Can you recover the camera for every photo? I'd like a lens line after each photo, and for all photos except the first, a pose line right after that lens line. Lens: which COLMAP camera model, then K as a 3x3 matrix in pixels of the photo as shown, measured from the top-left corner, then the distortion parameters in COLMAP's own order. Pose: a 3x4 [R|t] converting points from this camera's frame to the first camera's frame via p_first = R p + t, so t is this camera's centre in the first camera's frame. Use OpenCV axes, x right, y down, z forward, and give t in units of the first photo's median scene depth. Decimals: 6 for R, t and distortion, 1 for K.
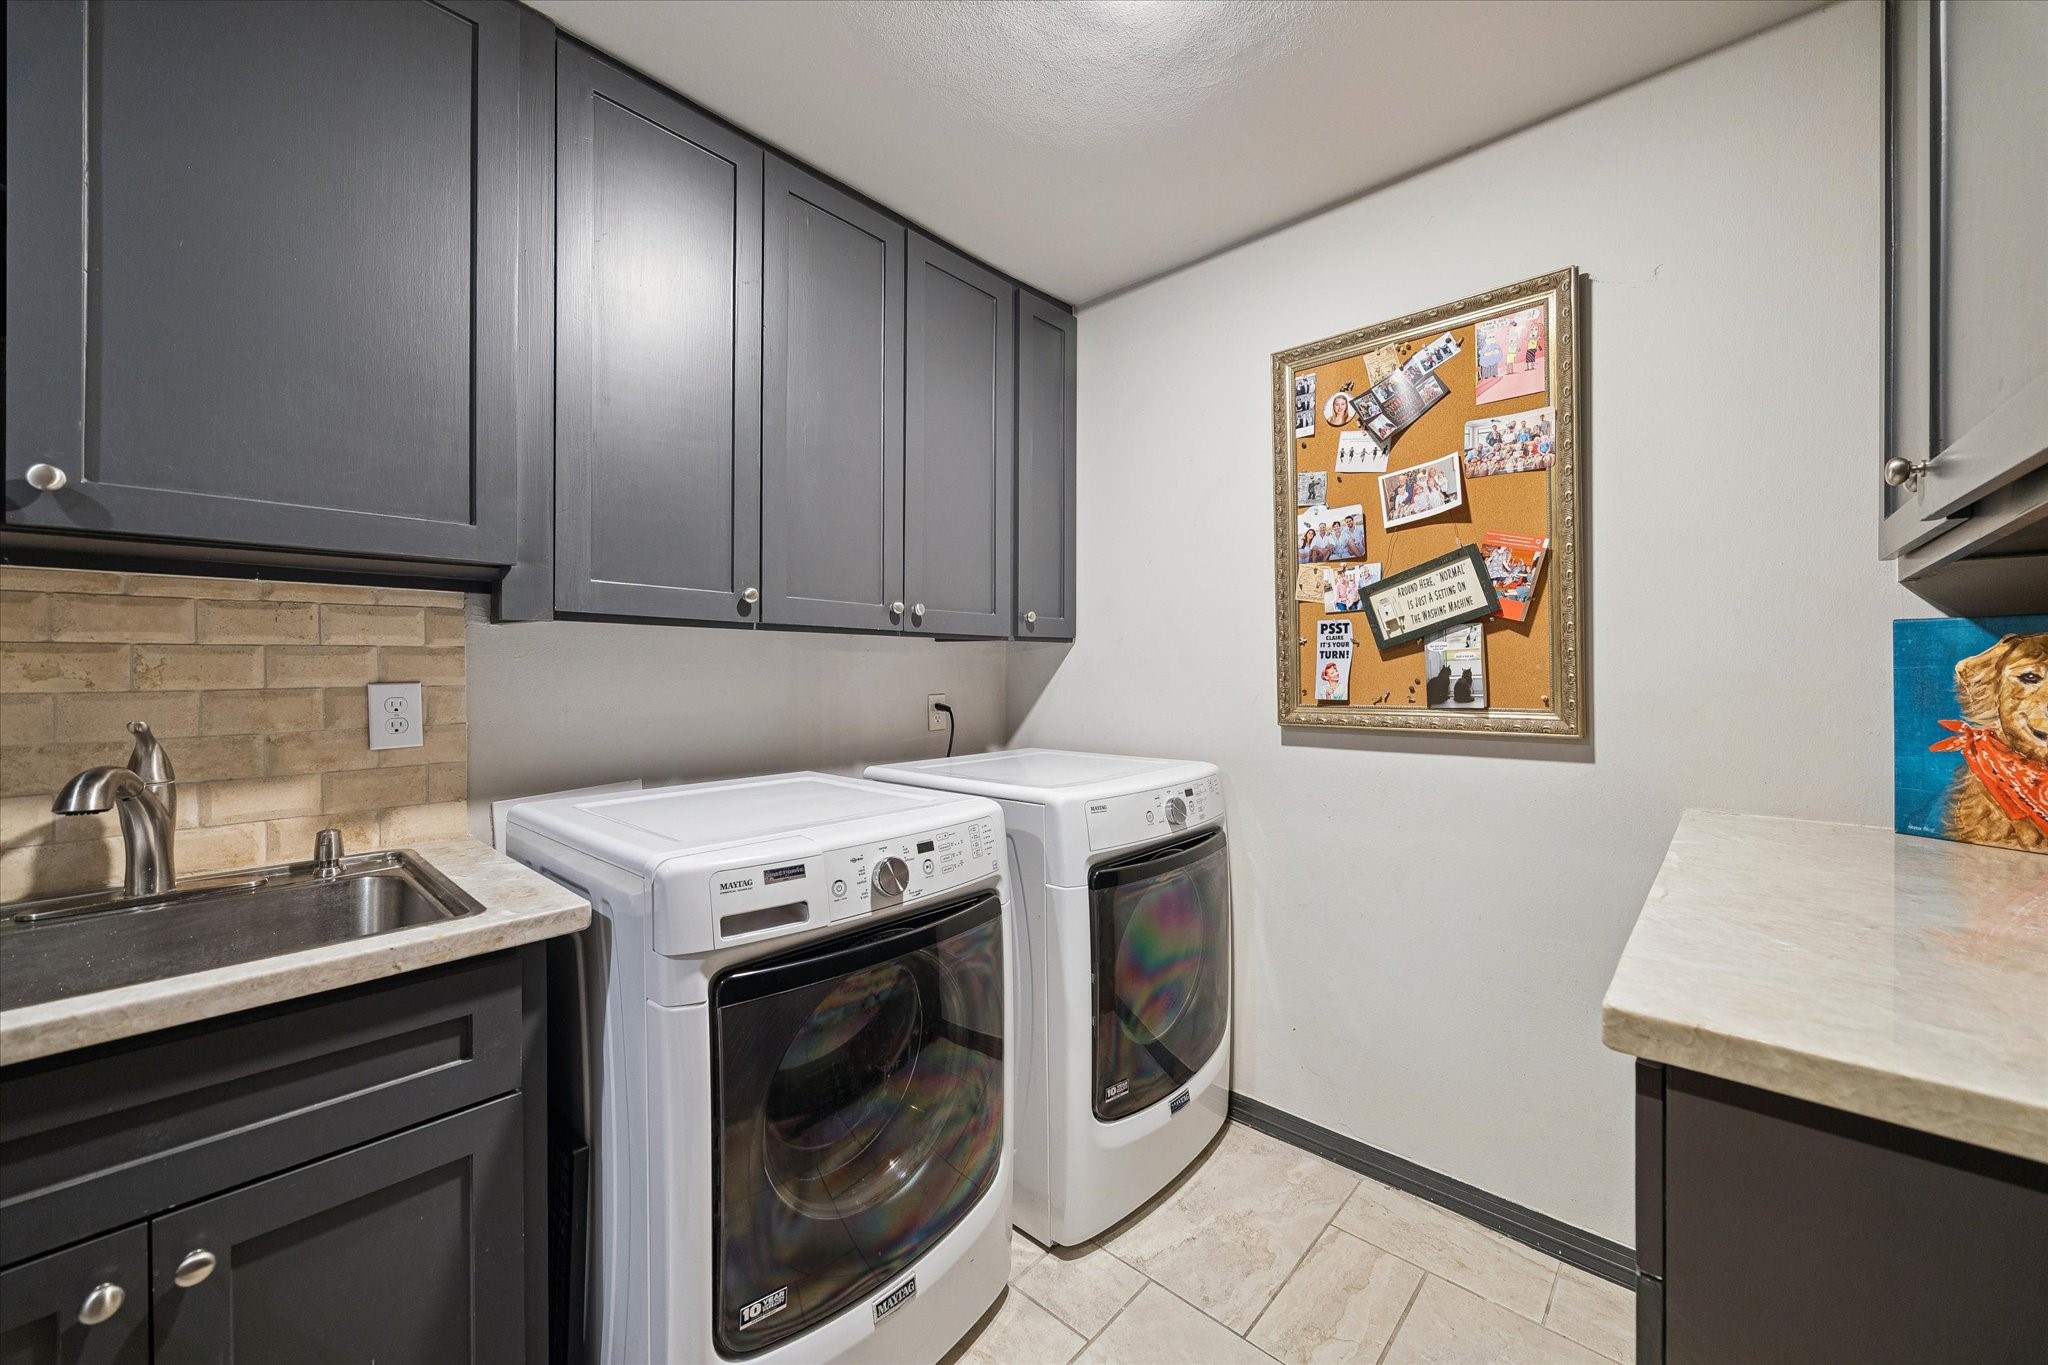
lens RADIAL K [[792.2, 0, 1024.9], [0, 792.2, 666.1], [0, 0, 1]] dist [-0.001826, -0.000200]
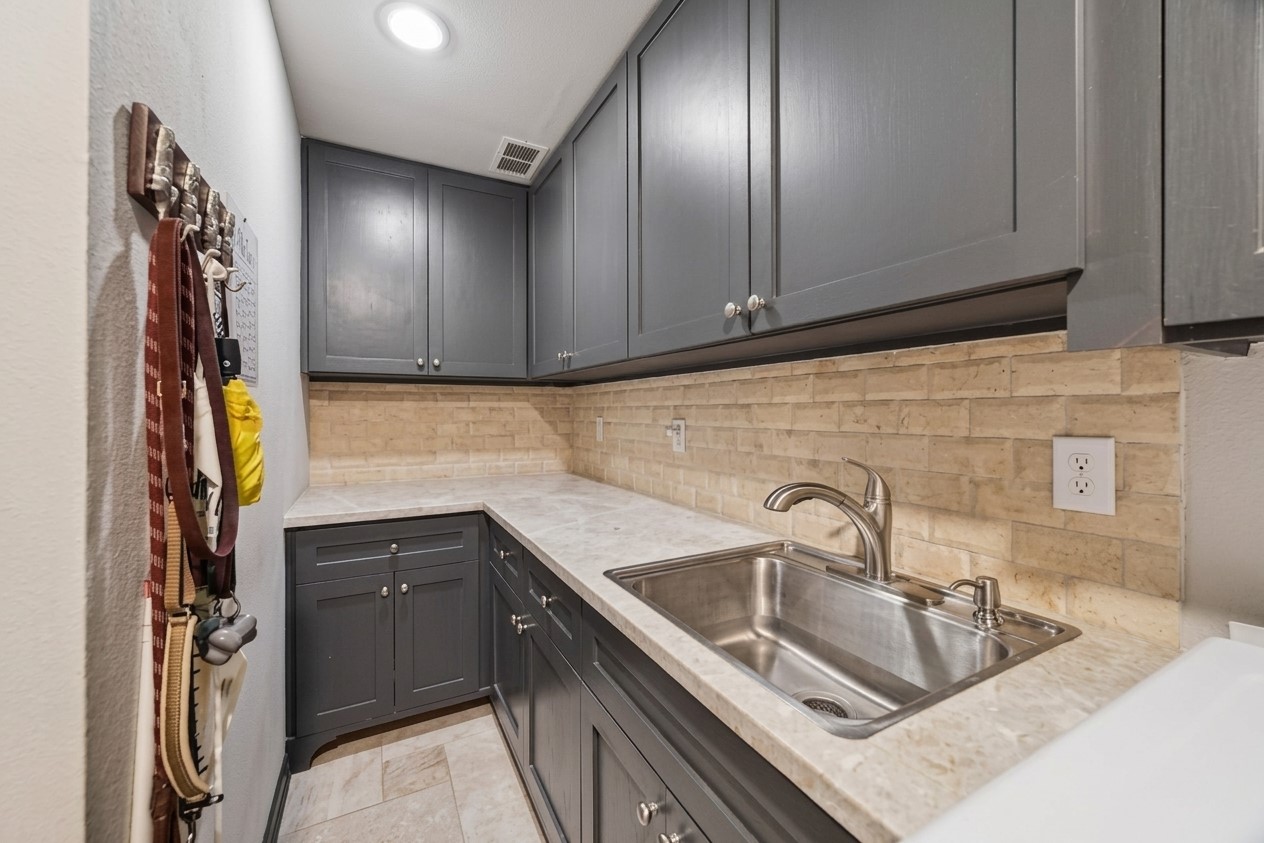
lens RADIAL K [[488.9, 0, 633.4], [0, 488.9, 415.6], [0, 0, 1]] dist [-0.001826, -0.000200]
pose [[-0.330193, 0.003189, -0.943908, -0.122653], [-0.008293, 0.999946, 0.006280, -0.001670], [0.943877, 0.009901, -0.330148, 0.729935]]
